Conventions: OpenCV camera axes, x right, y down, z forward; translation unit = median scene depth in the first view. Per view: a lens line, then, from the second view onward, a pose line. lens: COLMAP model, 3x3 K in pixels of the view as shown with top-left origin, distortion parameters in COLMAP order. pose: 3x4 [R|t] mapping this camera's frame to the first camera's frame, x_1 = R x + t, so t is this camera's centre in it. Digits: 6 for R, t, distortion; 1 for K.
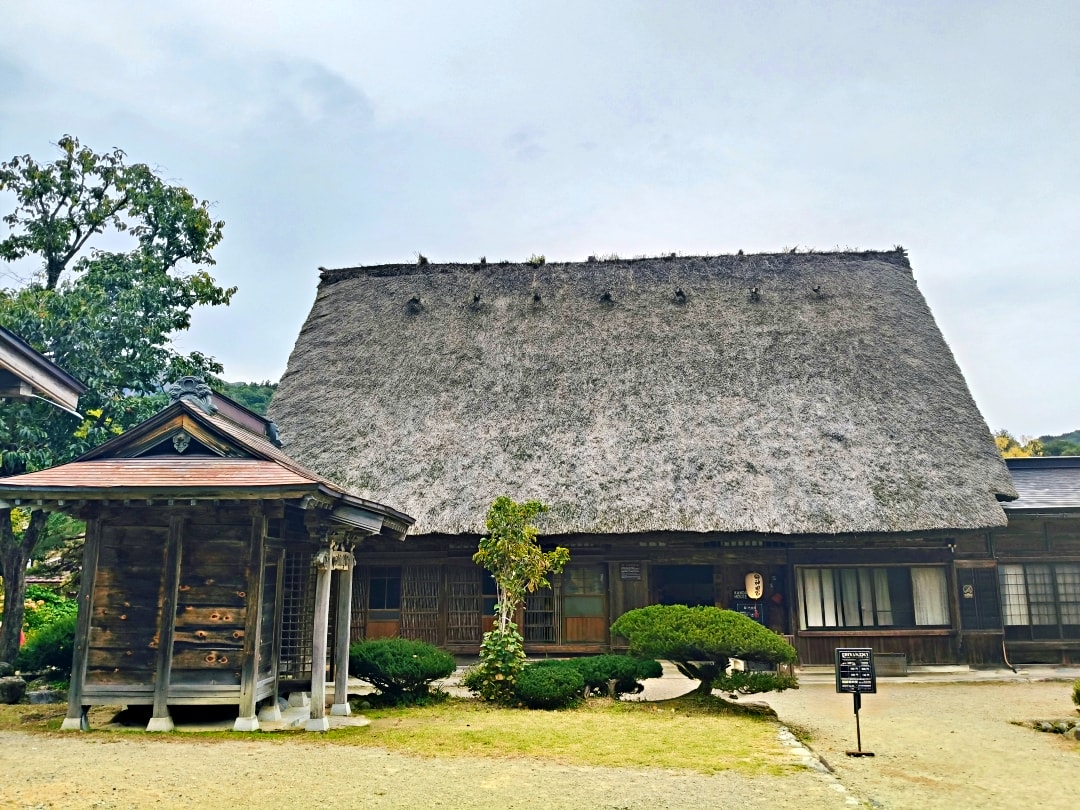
lens RADIAL K [[807.2, 0, 544.1], [0, 807.2, 402.4], [0, 0, 1]] dist [-0.038778, -0.015170]
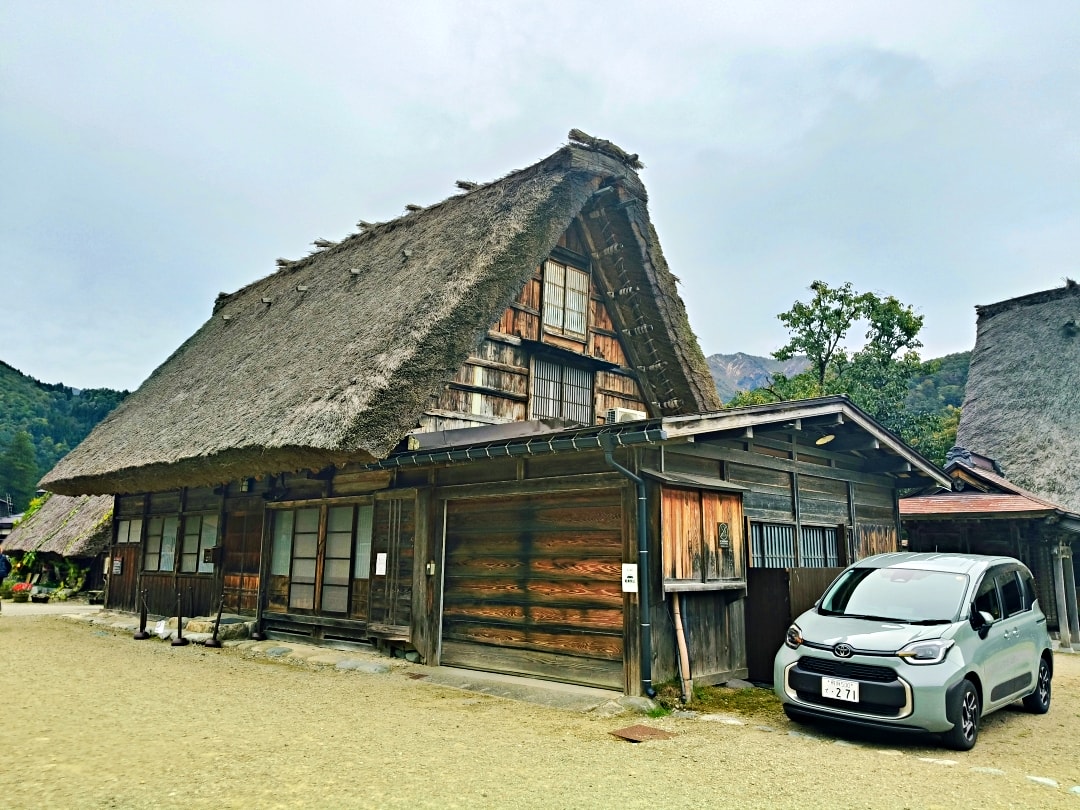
lens RADIAL K [[807.2, 0, 537.2], [0, 807.2, 397.6], [0, 0, 1]] dist [-0.038778, -0.015170]
pose [[0.738183, -0.100380, -0.667091, 0.026855], [0.114167, 0.993193, -0.023115, -0.102269], [0.664870, -0.059097, 0.744618, -0.453144]]
